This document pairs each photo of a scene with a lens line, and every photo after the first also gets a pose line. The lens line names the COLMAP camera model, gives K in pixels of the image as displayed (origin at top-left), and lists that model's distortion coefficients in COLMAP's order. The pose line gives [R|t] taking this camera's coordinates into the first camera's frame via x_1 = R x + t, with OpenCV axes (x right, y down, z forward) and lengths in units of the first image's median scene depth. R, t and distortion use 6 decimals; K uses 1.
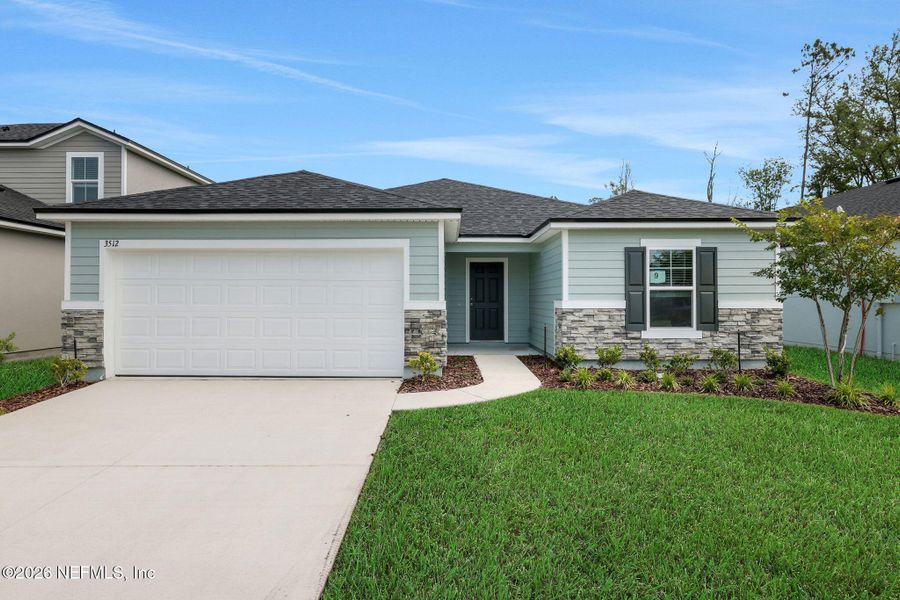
lens RADIAL K [[411.2, 0, 448.1], [0, 411.2, 285.0], [0, 0, 1]] dist [-0.000901, -0.000578]
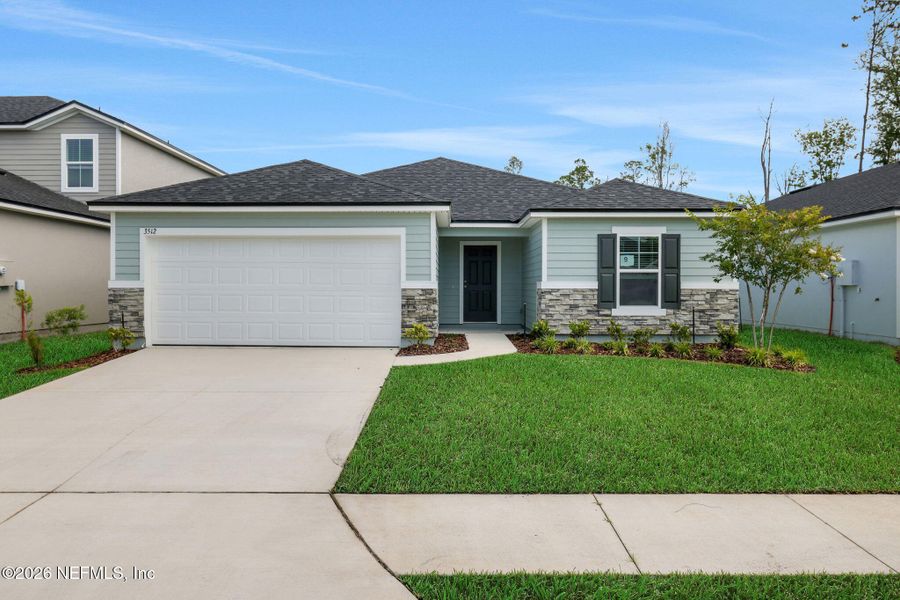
lens RADIAL K [[524.4, 0, 453.8], [0, 524.4, 277.8], [0, 0, 1]] dist [-0.001309, -0.000617]
pose [[0.999987, 0.002043, 0.004630, 0.031424], [-0.002125, 0.999839, 0.017845, 0.002324], [-0.004592, -0.017854, 0.999830, -0.431274]]
